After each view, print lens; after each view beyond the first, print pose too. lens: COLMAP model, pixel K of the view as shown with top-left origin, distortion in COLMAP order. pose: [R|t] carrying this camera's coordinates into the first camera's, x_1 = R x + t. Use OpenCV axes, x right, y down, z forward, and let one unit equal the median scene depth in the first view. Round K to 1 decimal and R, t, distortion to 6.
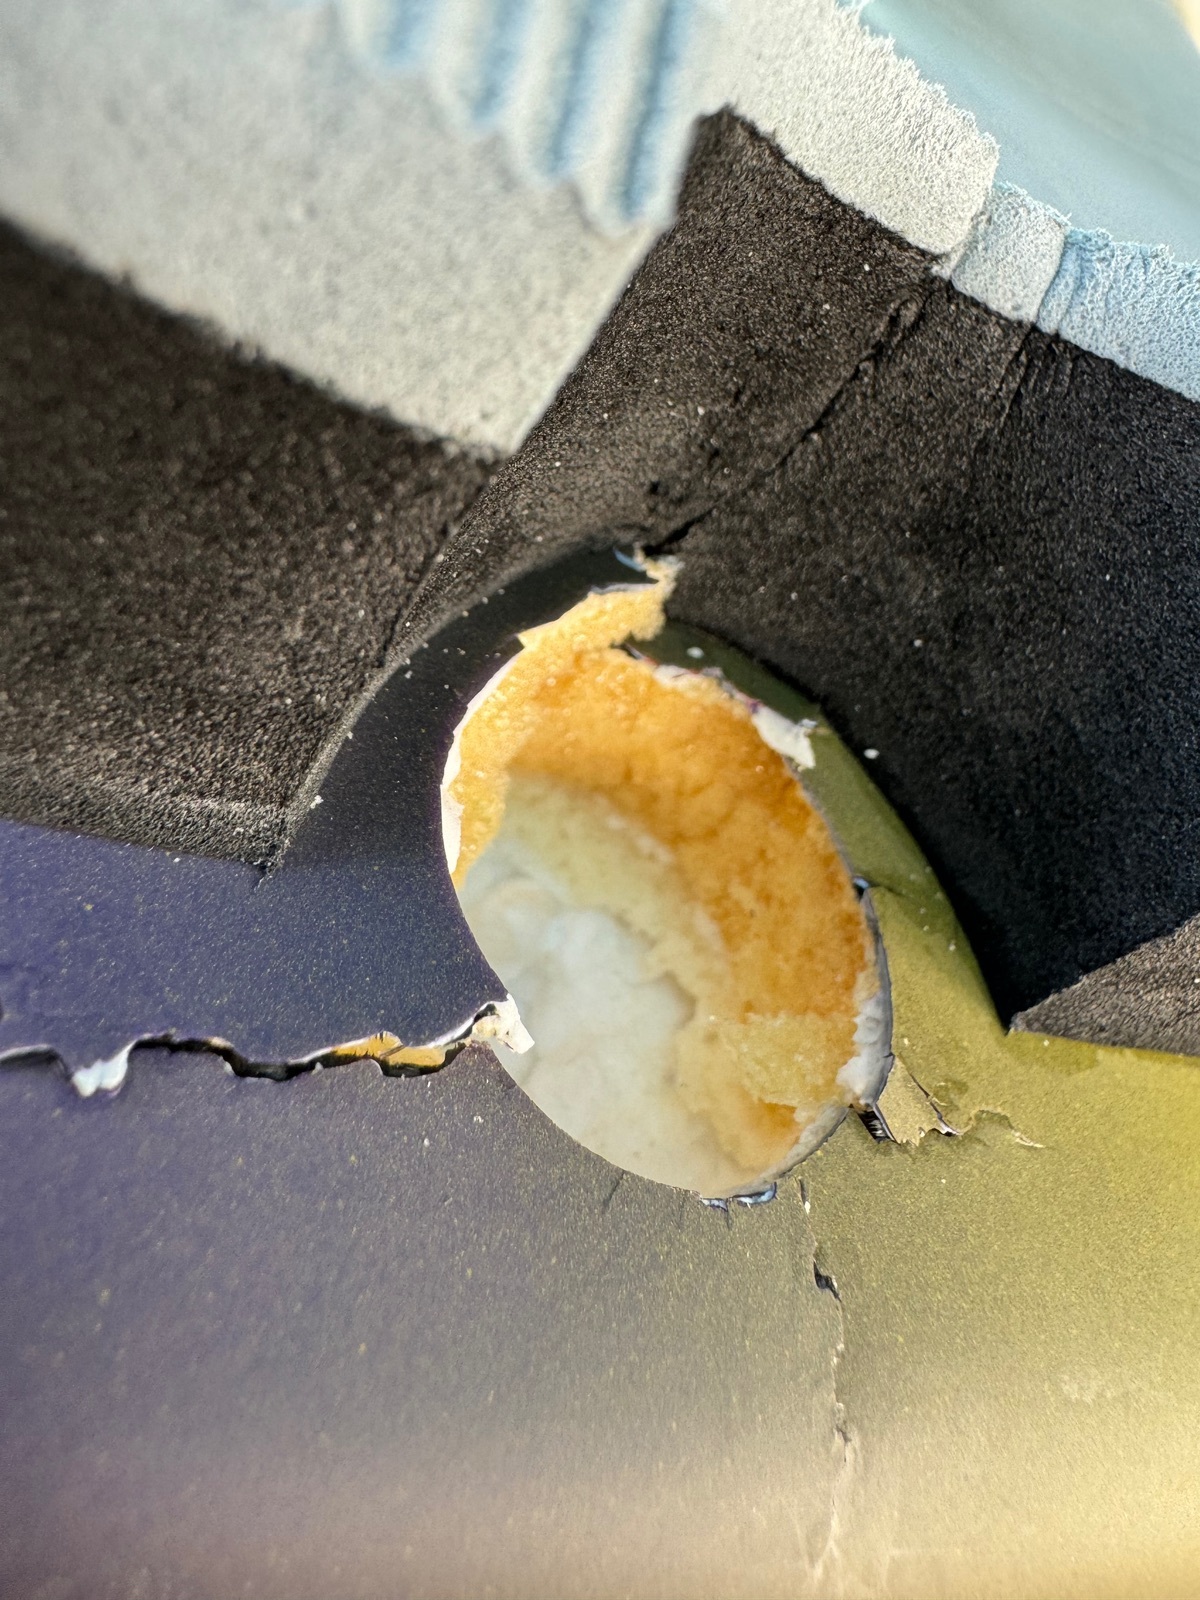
lens RADIAL K [[1161.7, 0, 604.3], [0, 1161.7, 566.6], [0, 0, 1]] dist [0.001986, -0.013232]
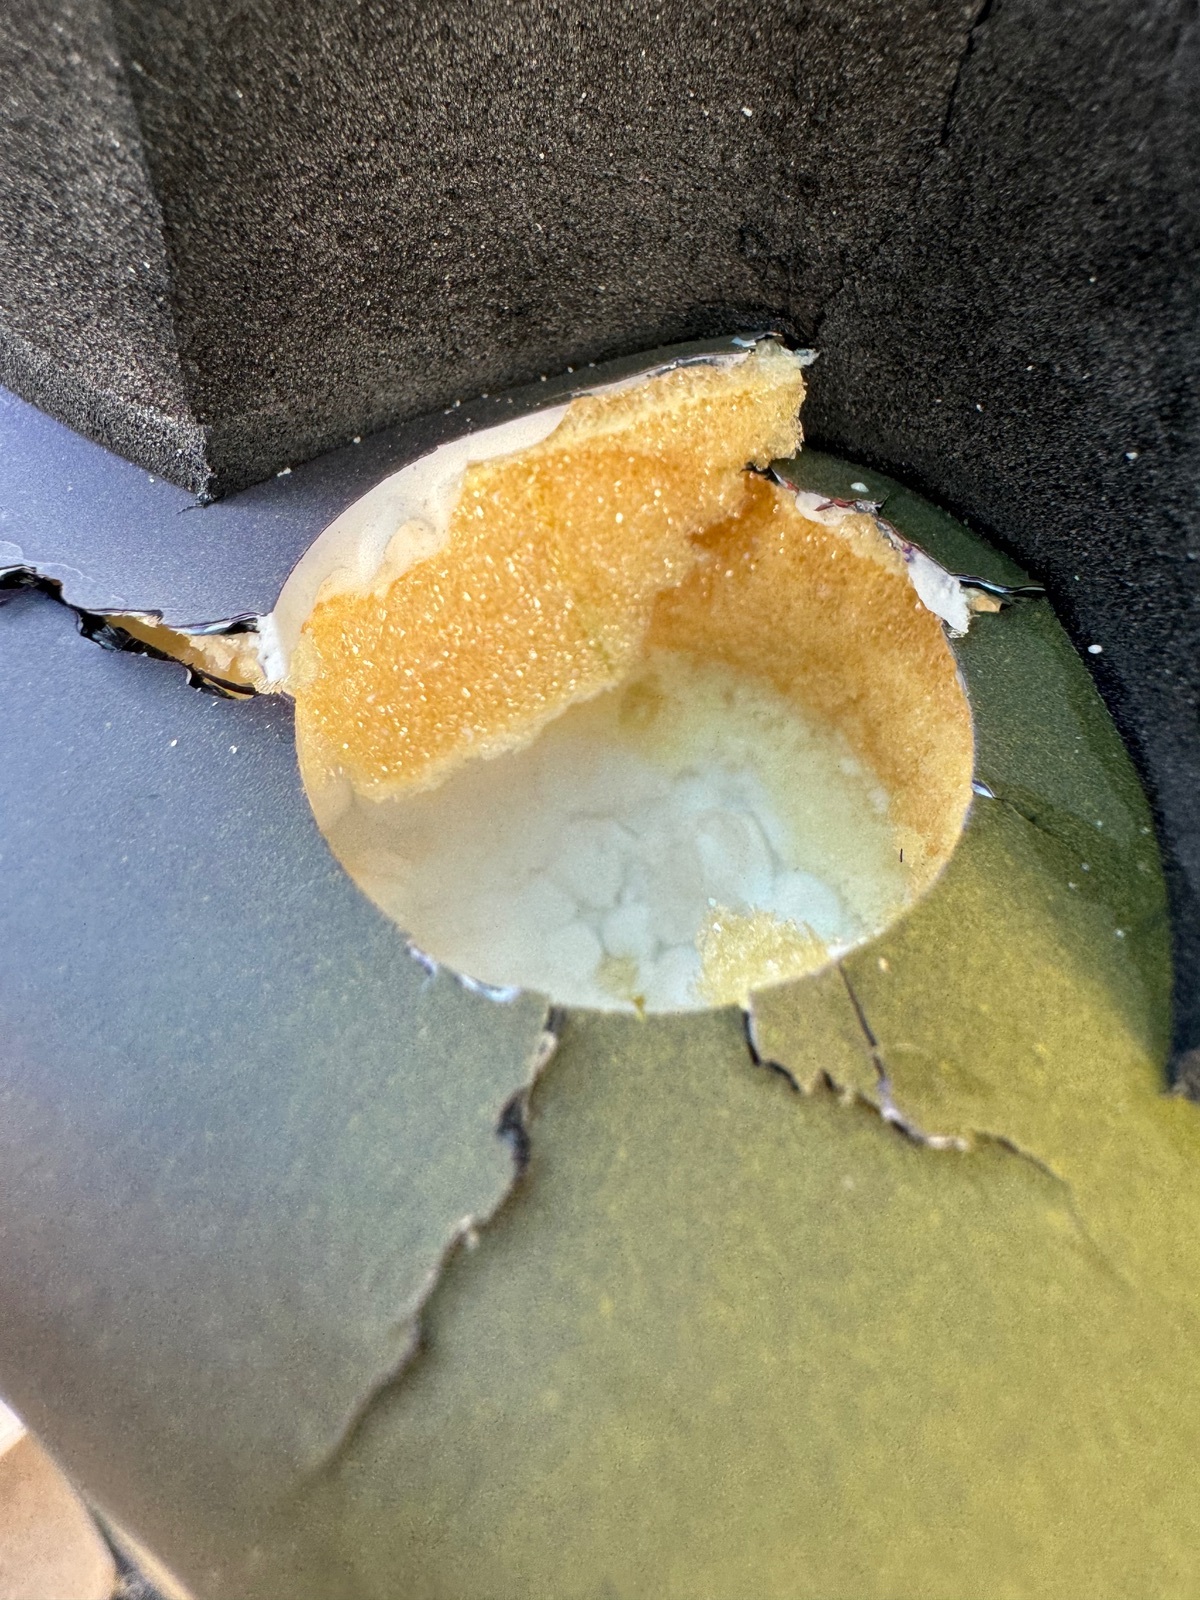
lens RADIAL K [[1161.7, 0, 604.3], [0, 1161.7, 566.6], [0, 0, 1]] dist [0.001986, -0.013232]
pose [[0.712405, 0.035271, -0.700882, 0.565018], [-0.199198, 0.967820, -0.153769, 0.312252], [0.672904, 0.249160, 0.696505, 0.383152]]
